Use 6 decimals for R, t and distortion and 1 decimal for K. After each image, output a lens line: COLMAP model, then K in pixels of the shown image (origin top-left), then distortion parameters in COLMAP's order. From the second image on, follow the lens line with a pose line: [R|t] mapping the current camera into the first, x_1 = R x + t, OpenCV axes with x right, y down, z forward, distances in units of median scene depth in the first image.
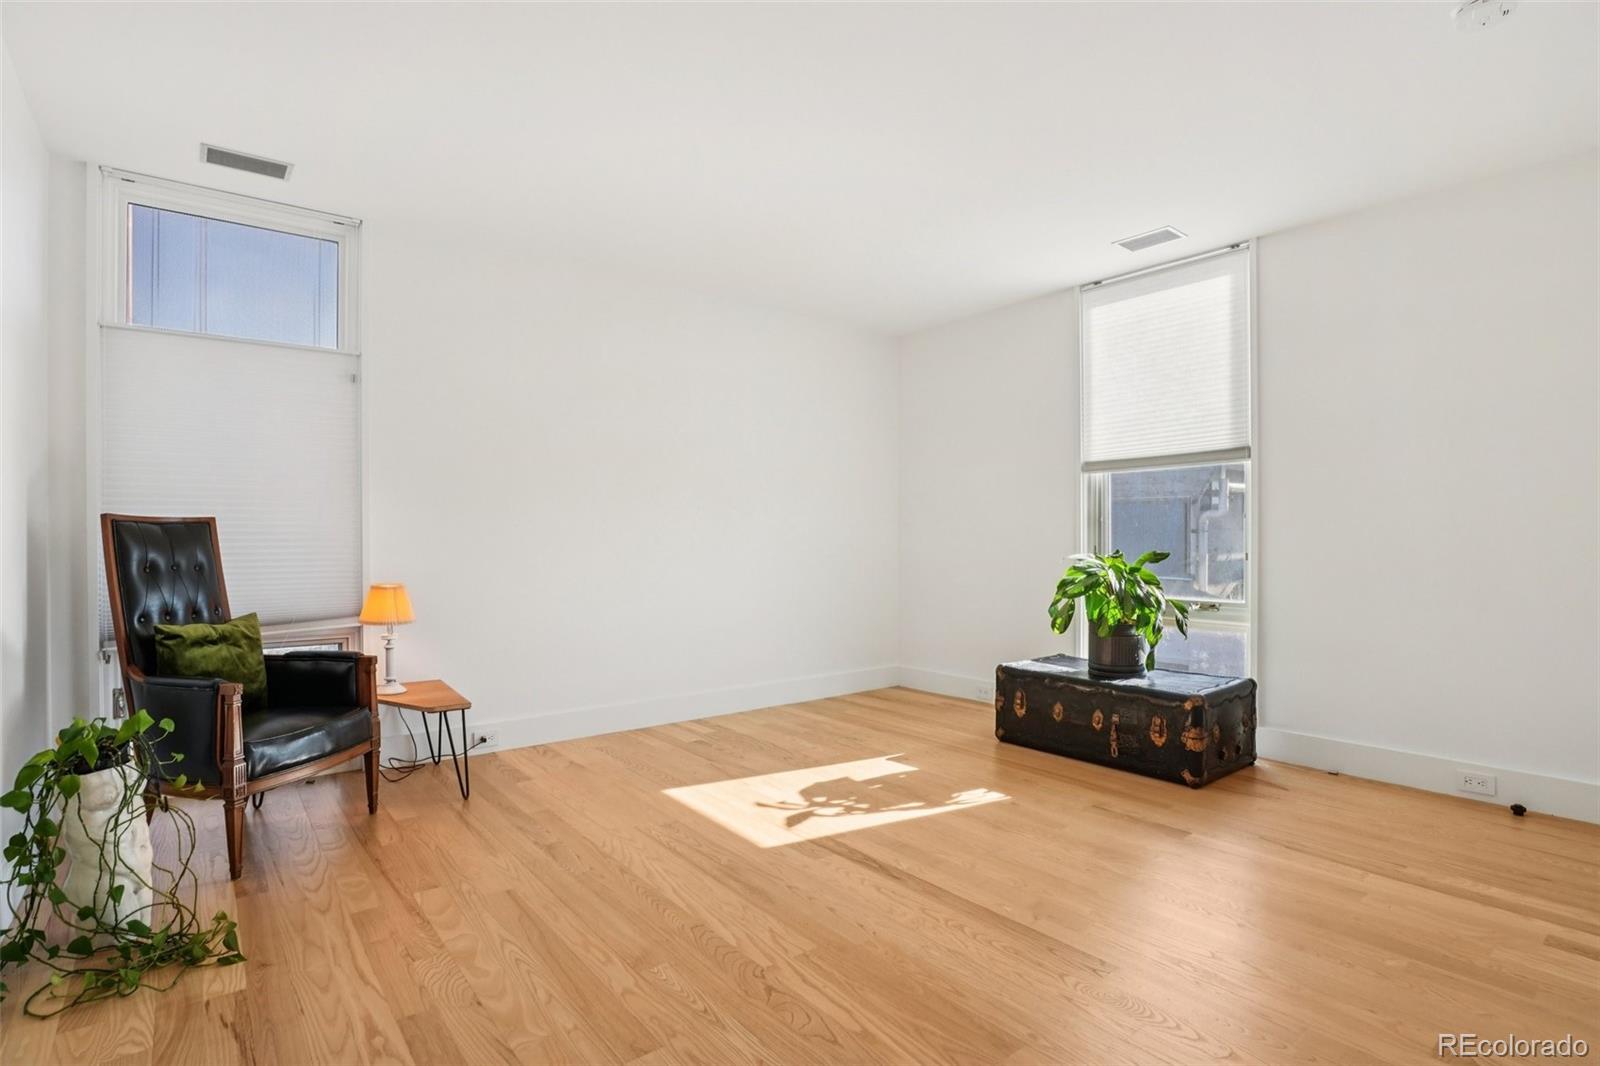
lens RADIAL K [[791.1, 0, 800.0], [0, 791.1, 533.0], [0, 0, 1]] dist [-0.022872, 0.000589]
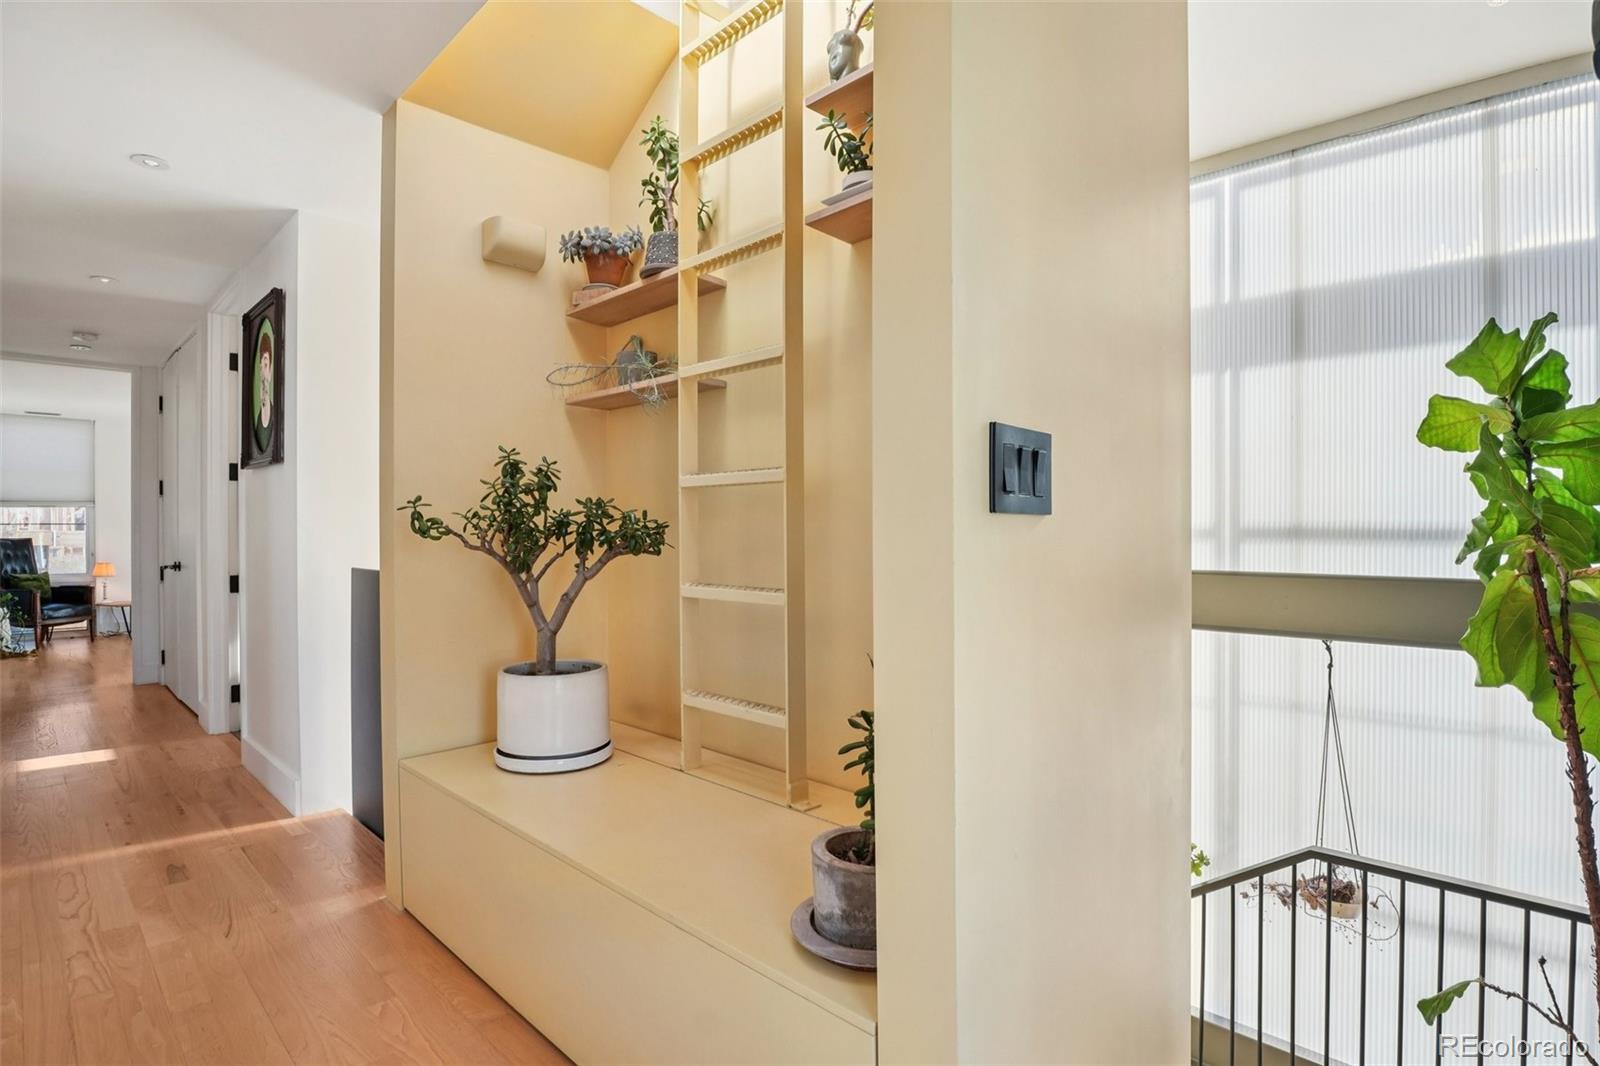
lens RADIAL K [[791.1, 0, 800.0], [0, 791.1, 533.0], [0, 0, 1]] dist [-0.022872, 0.000589]
pose [[0.991121, -0.001066, 0.132958, 1.712159], [0.000970, 0.999999, 0.000783, -0.038488], [-0.132958, -0.000647, 0.991121, -2.246811]]
